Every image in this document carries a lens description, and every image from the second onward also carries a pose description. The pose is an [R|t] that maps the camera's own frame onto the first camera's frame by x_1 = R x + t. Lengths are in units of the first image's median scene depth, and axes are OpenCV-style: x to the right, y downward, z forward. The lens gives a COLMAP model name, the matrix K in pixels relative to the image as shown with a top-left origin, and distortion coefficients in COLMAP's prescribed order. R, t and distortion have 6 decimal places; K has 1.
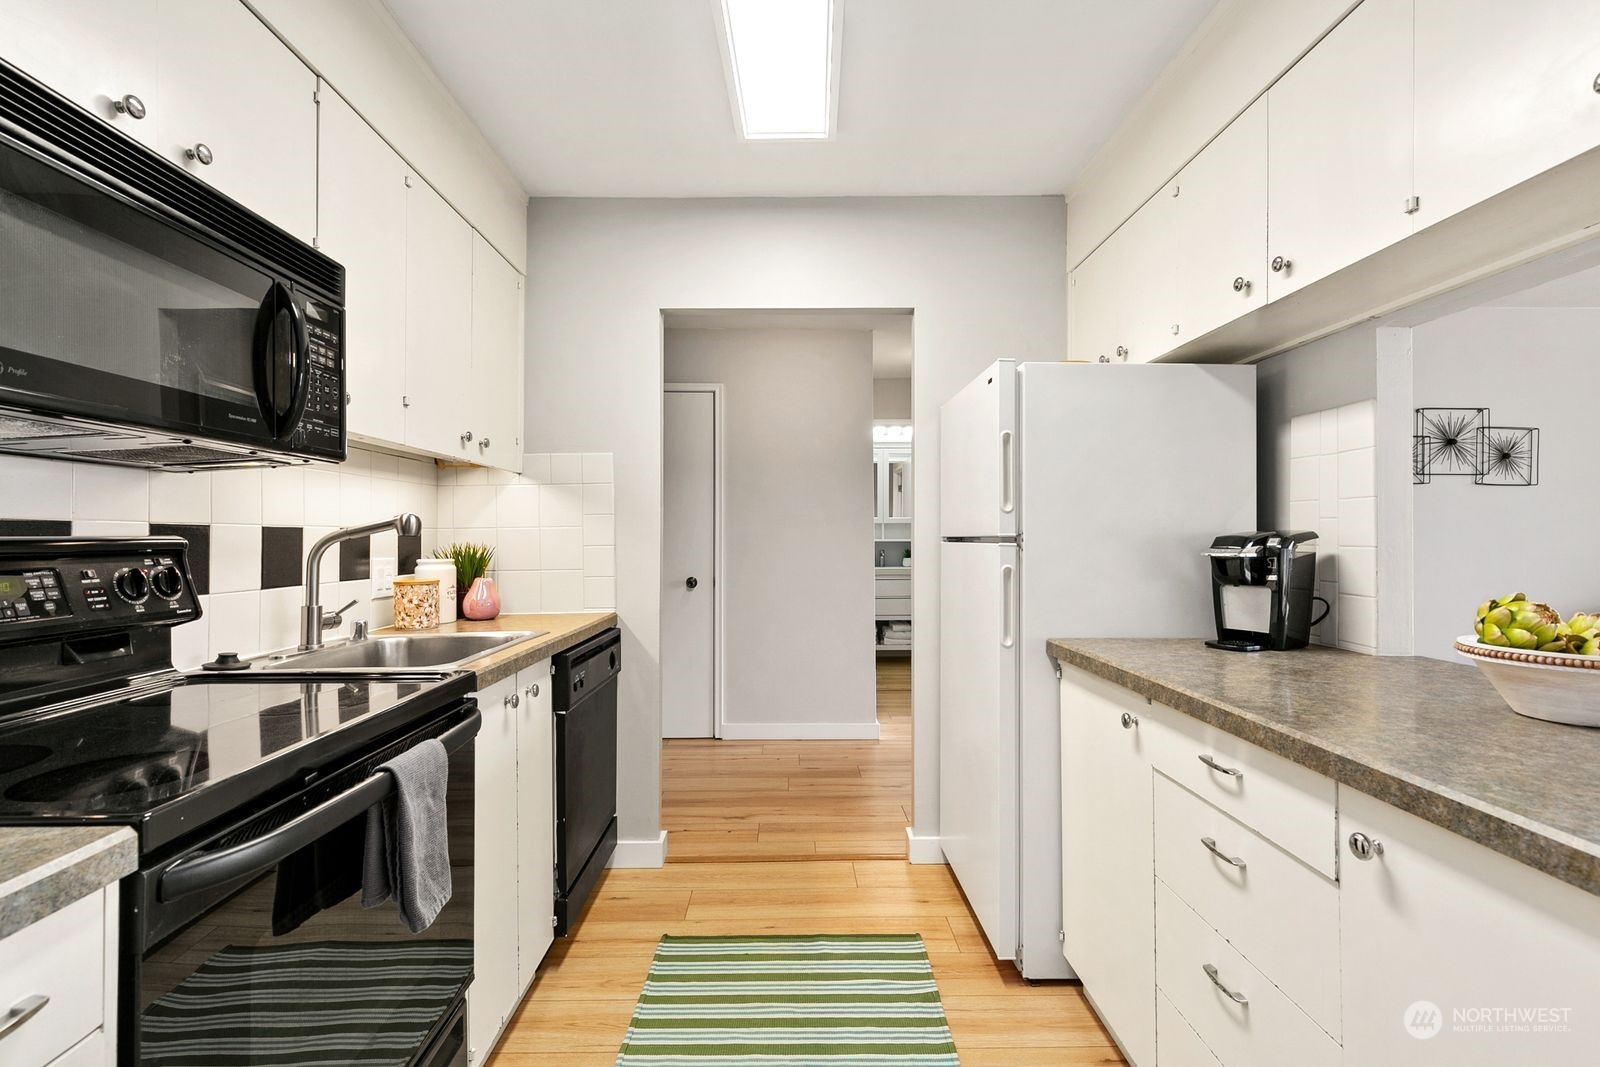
lens RADIAL K [[726.2, 0, 786.4], [0, 726.2, 530.3], [0, 0, 1]] dist [0.010349, -0.003027]
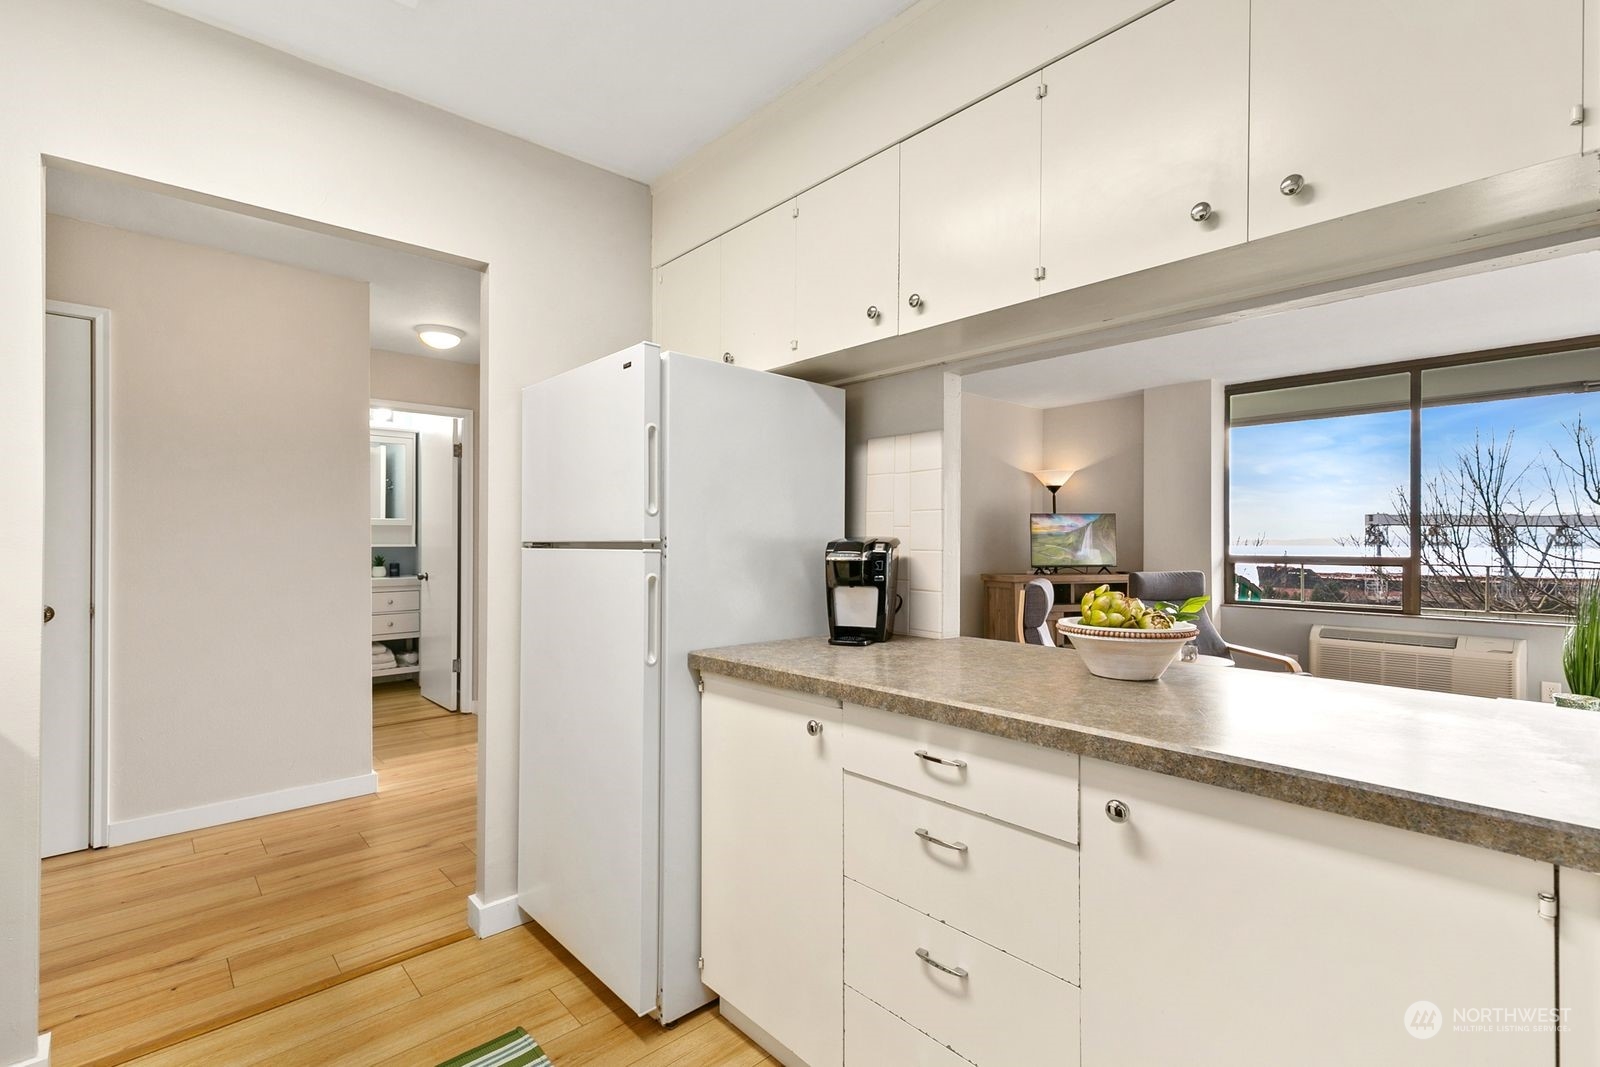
lens RADIAL K [[726.2, 0, 797.2], [0, 726.2, 541.2], [0, 0, 1]] dist [0.010349, -0.003027]
pose [[0.745481, 0.000693, 0.666527, -0.159226], [-0.006771, 0.999956, 0.006533, 0.000229], [-0.666492, -0.009383, 0.745453, 0.212963]]
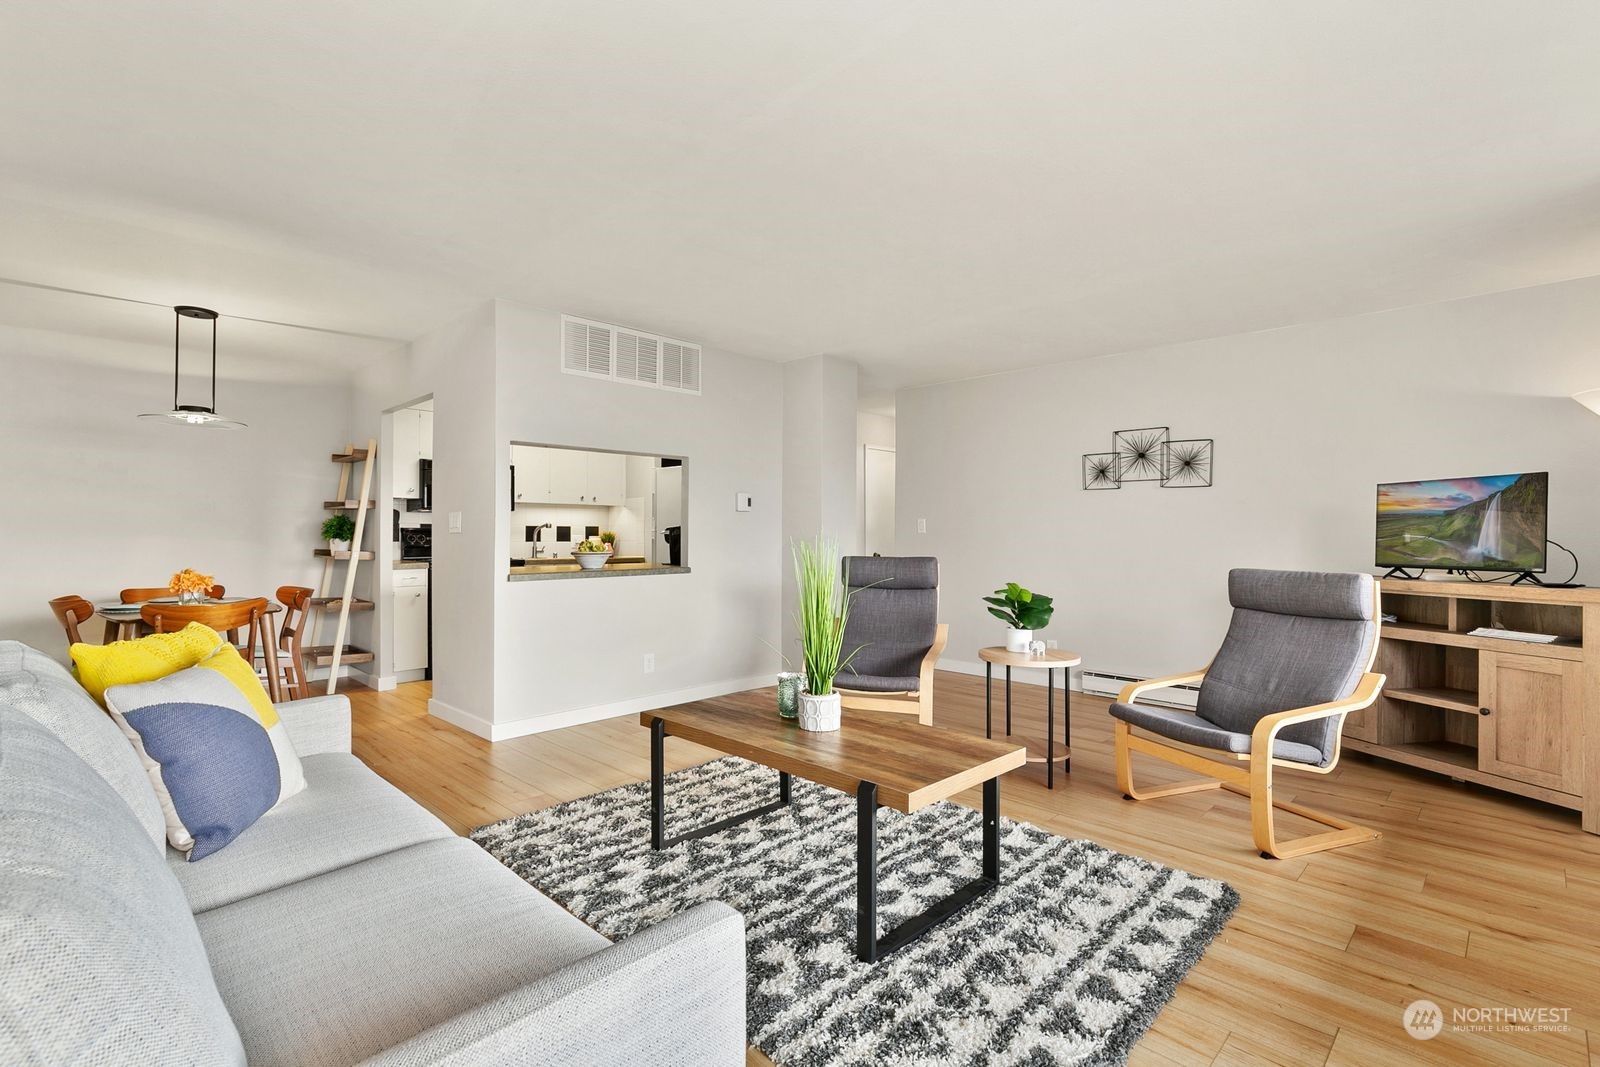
lens RADIAL K [[726.2, 0, 801.0], [0, 726.2, 537.5], [0, 0, 1]] dist [0.010349, -0.003027]
pose [[0.702699, 0.007393, -0.711449, 6.079065], [0.002274, 0.999918, 0.012638, 0.022621], [0.711484, -0.010498, 0.702624, -1.374311]]
